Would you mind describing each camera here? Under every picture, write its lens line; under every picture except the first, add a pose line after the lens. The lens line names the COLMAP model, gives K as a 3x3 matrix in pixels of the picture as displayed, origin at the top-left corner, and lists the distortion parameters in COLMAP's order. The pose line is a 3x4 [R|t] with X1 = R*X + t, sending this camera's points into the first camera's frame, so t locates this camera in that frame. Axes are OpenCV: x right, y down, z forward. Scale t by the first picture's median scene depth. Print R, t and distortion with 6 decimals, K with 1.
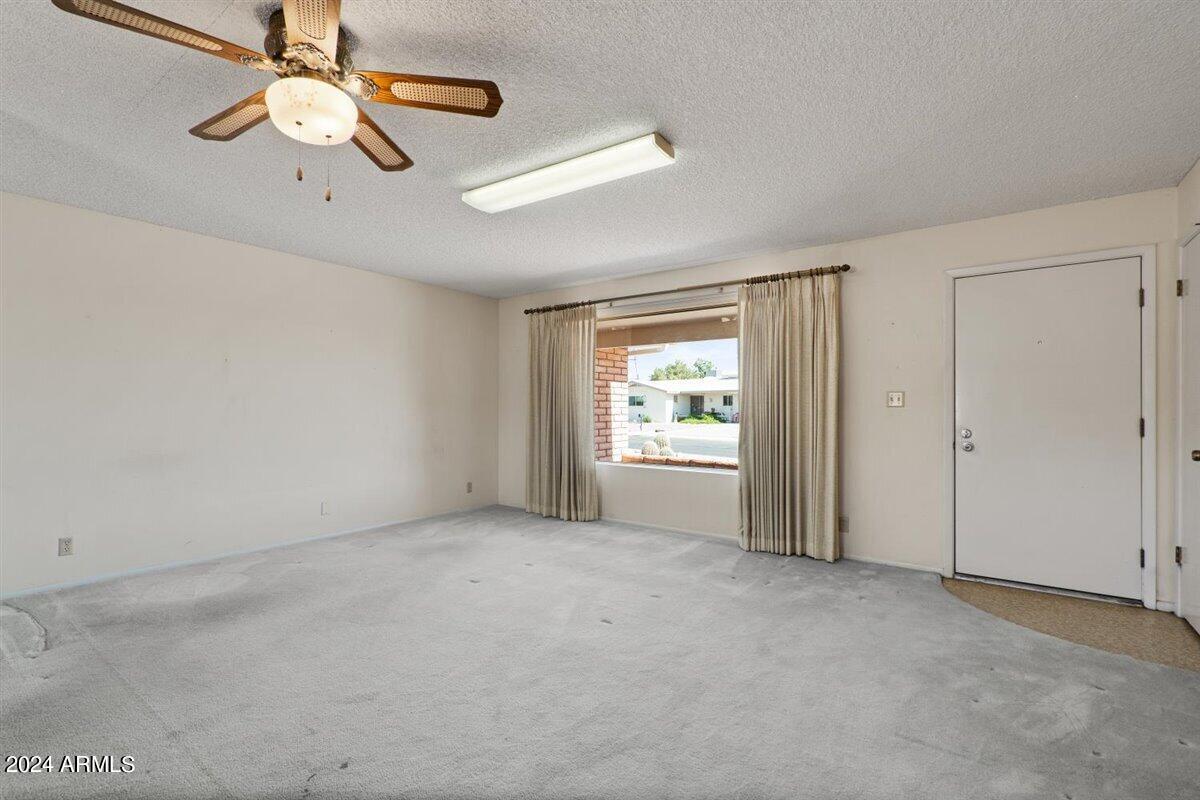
lens RADIAL K [[548.0, 0, 595.8], [0, 548.0, 405.2], [0, 0, 1]] dist [-0.003294, 0.000840]
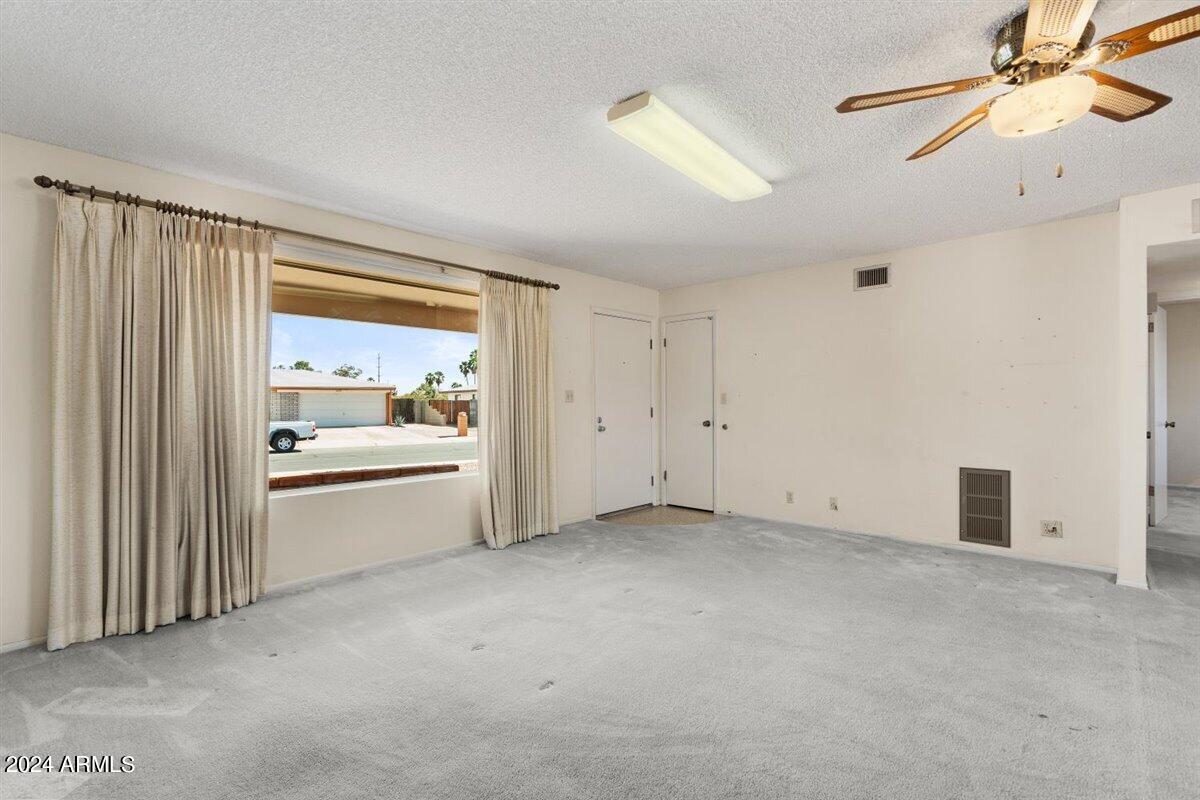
lens RADIAL K [[553.5, 0, 594.0], [0, 553.5, 412.8], [0, 0, 1]] dist [-0.000366, -0.000368]
pose [[0.114209, -0.025781, 0.993122, -0.660219], [-0.003275, 0.999648, 0.026327, -0.006382], [-0.993451, -0.006259, 0.114084, 0.689560]]
